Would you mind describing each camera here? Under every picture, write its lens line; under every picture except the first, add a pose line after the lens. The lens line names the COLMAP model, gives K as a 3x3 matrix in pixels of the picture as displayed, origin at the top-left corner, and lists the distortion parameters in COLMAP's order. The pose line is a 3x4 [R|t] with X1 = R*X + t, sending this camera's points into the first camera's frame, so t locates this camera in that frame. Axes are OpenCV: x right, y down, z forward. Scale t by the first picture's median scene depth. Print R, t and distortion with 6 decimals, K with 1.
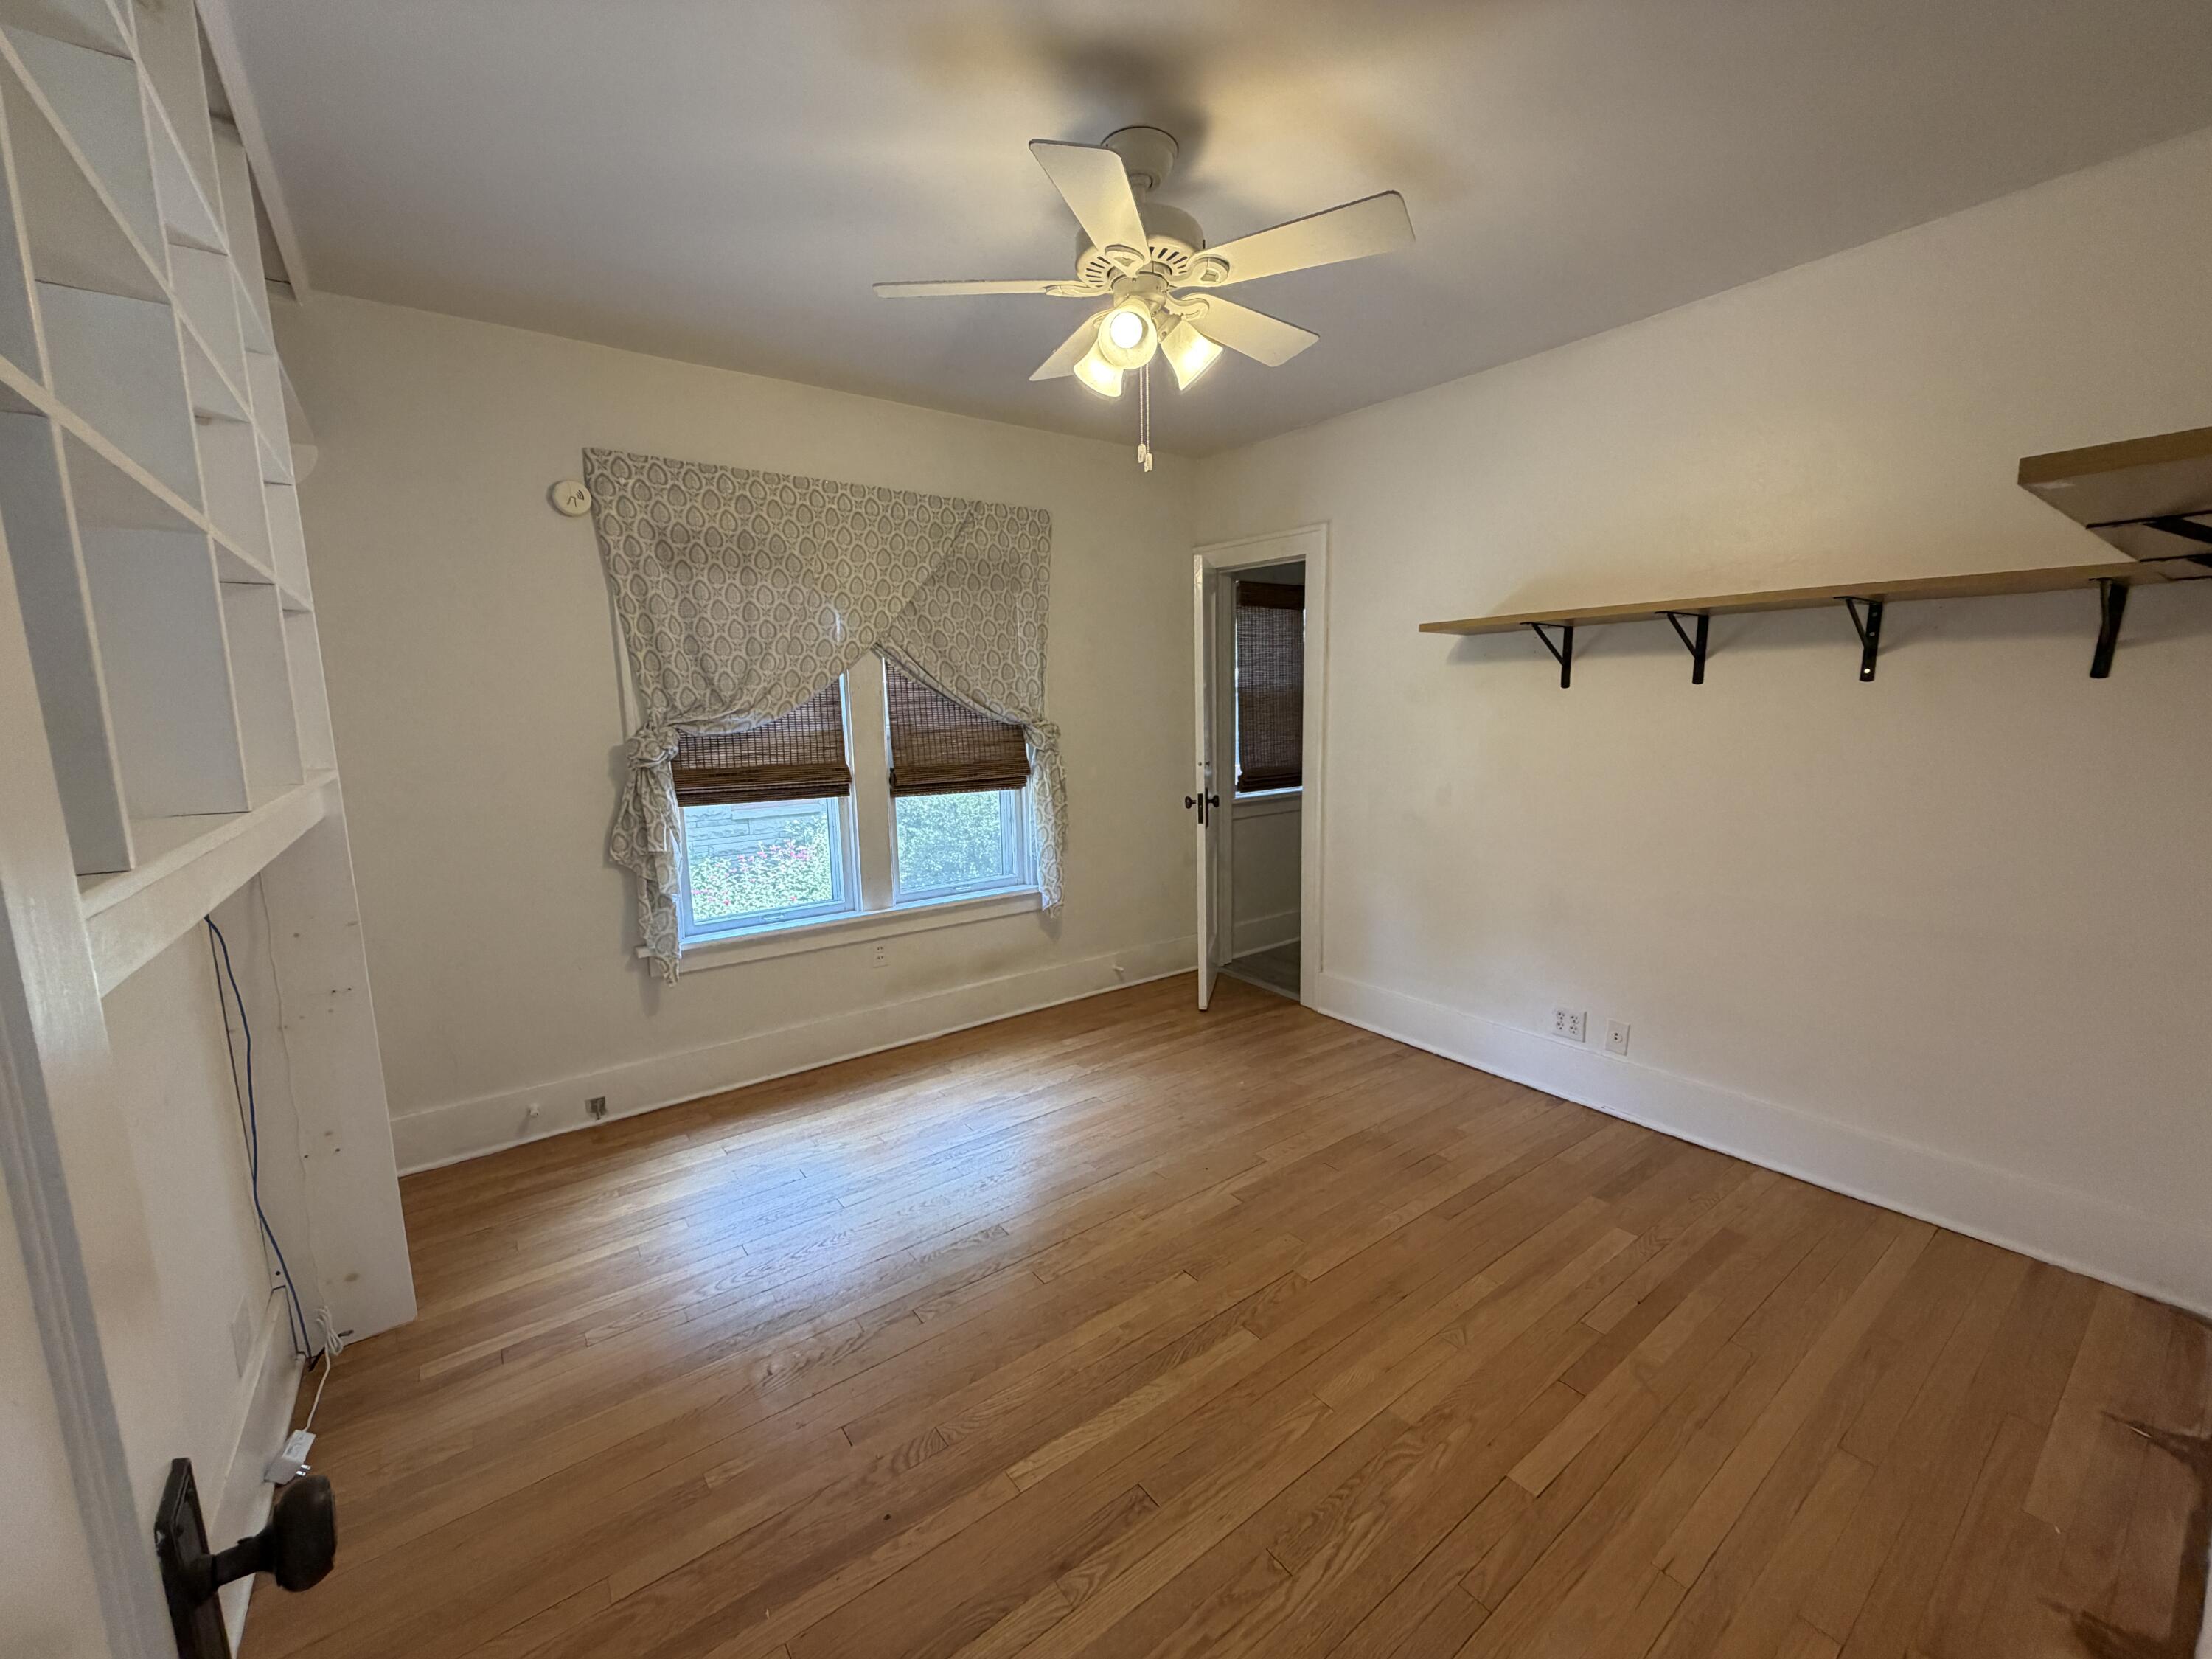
lens RADIAL K [[884.7, 0, 1104.0], [0, 884.7, 830.5], [0, 0, 1]] dist [0.000519, -0.000164]
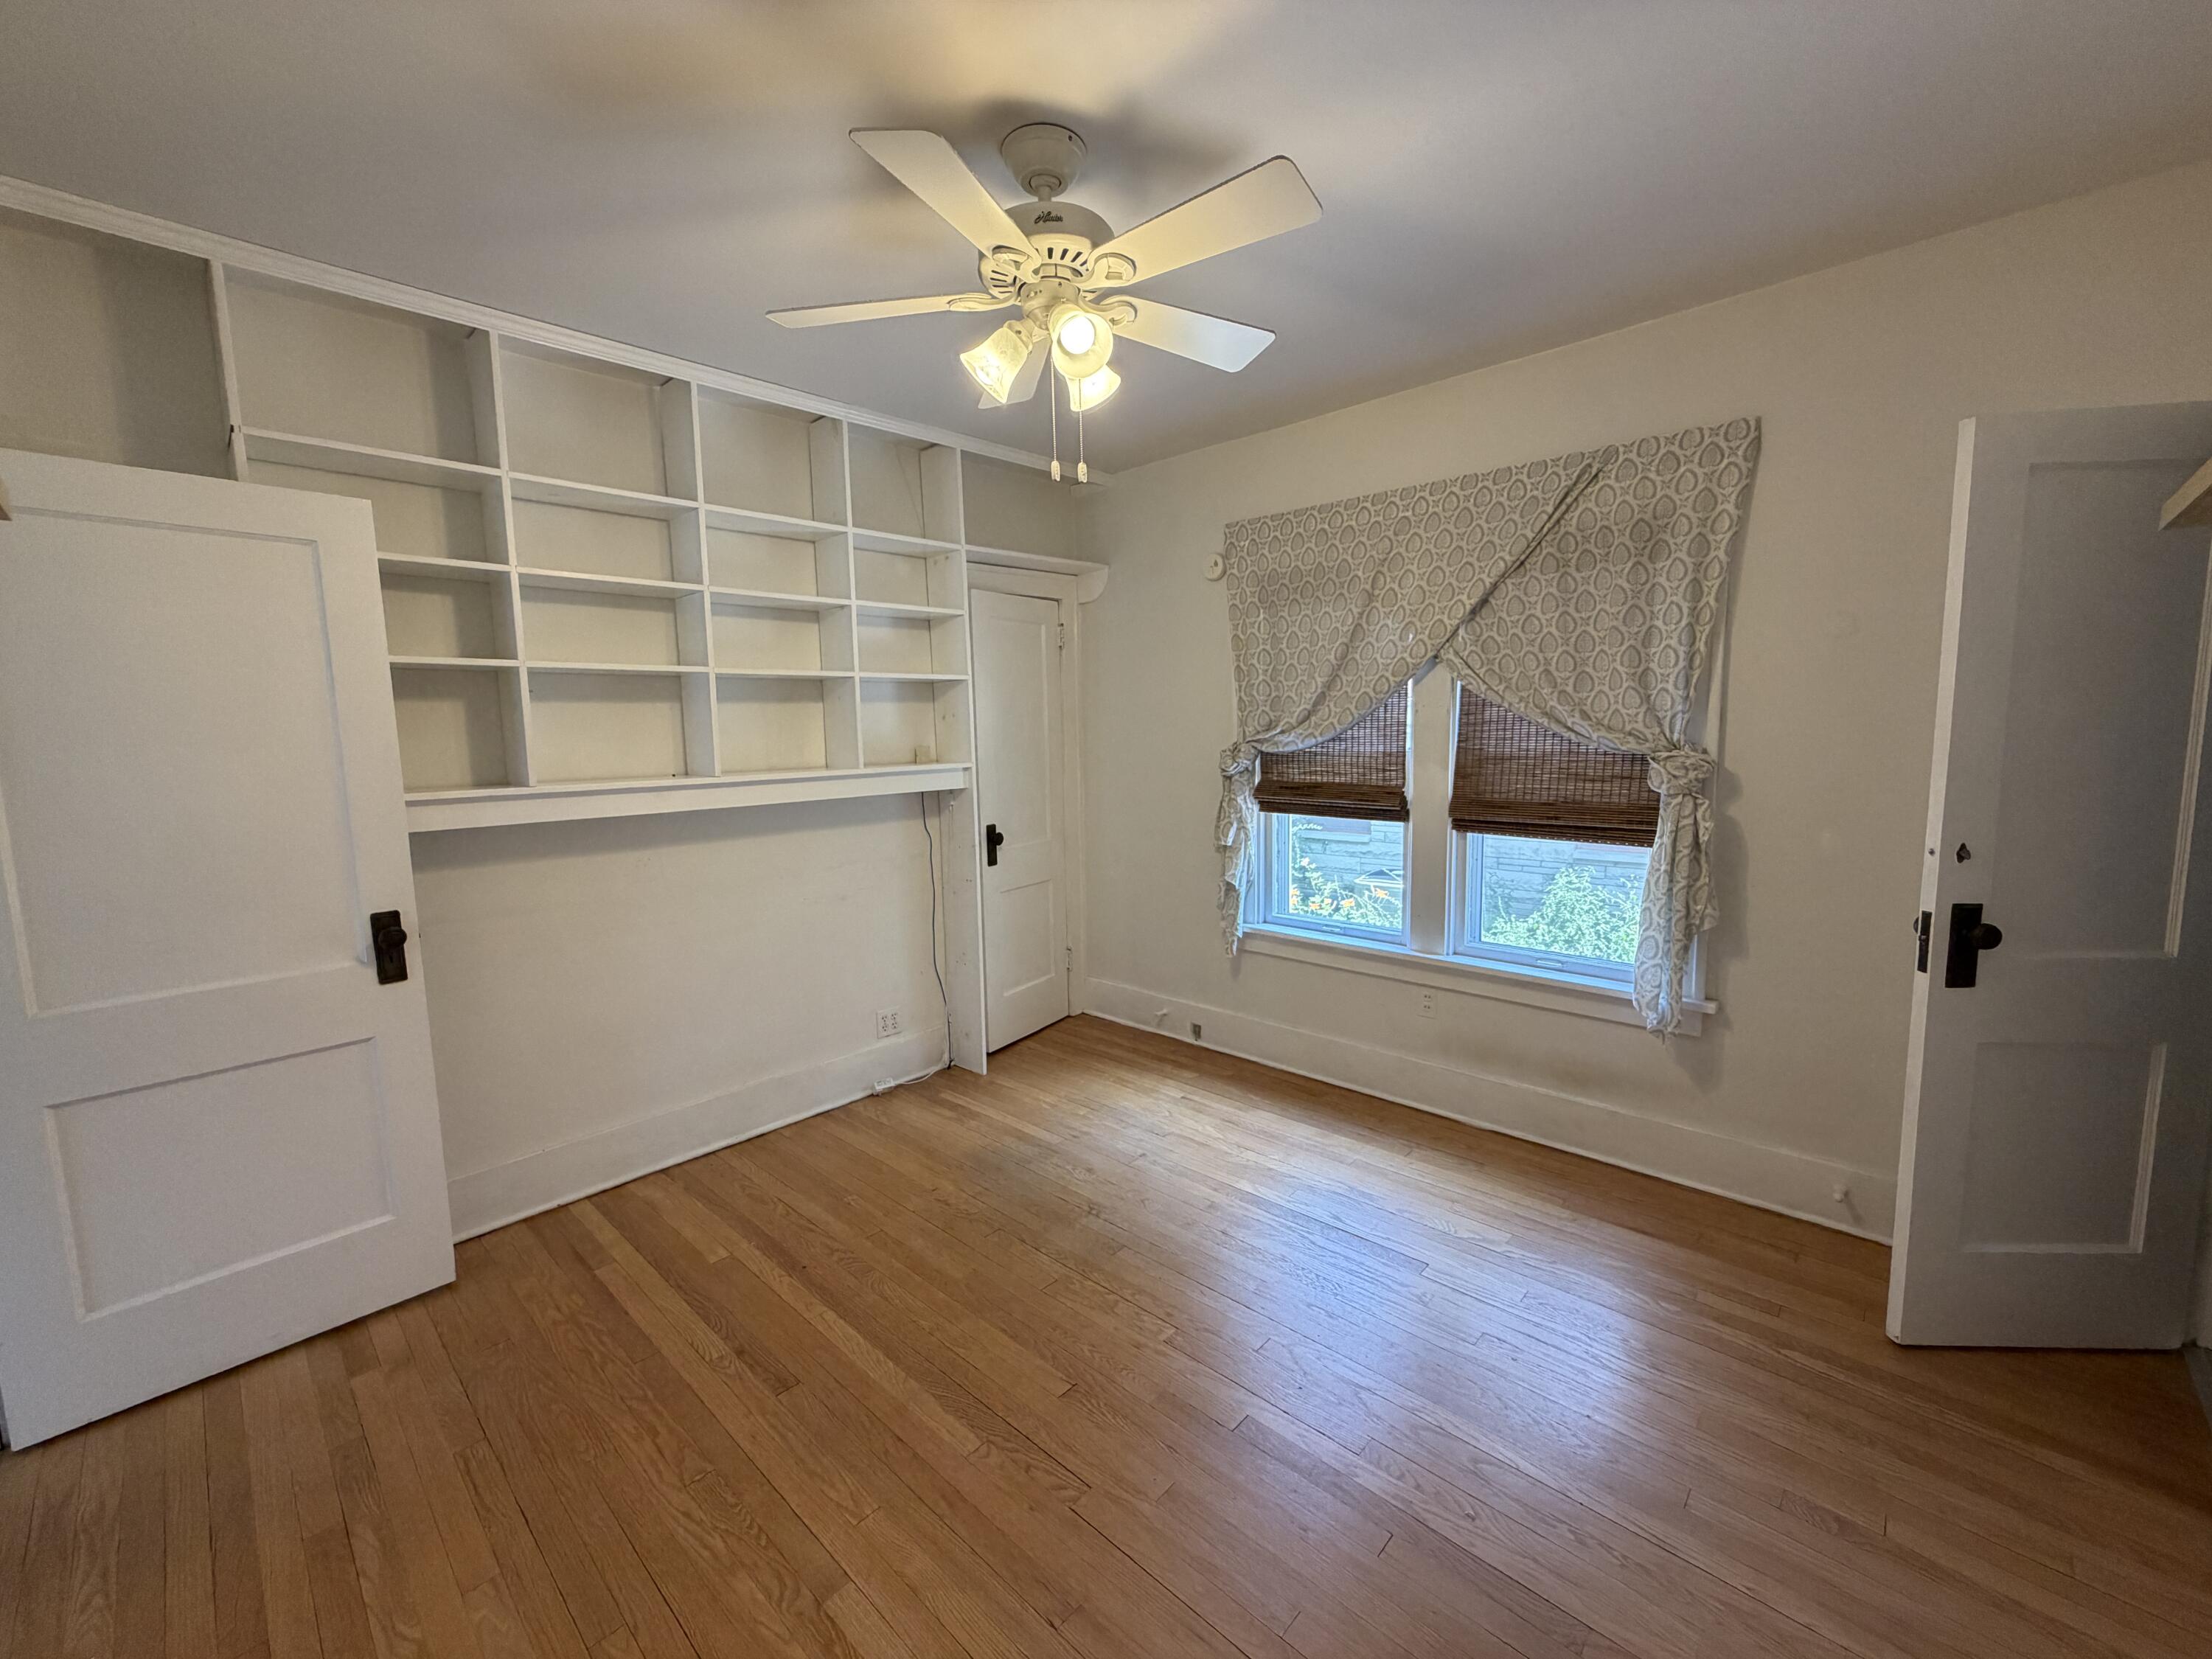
lens RADIAL K [[884.7, 0, 1103.1], [0, 884.7, 832.4], [0, 0, 1]] dist [0.000519, -0.000164]
pose [[0.177672, 0.131783, -0.975226, 0.581314], [-0.127631, 0.985709, 0.109947, -0.094105], [0.975778, 0.104935, 0.191952, 0.529291]]
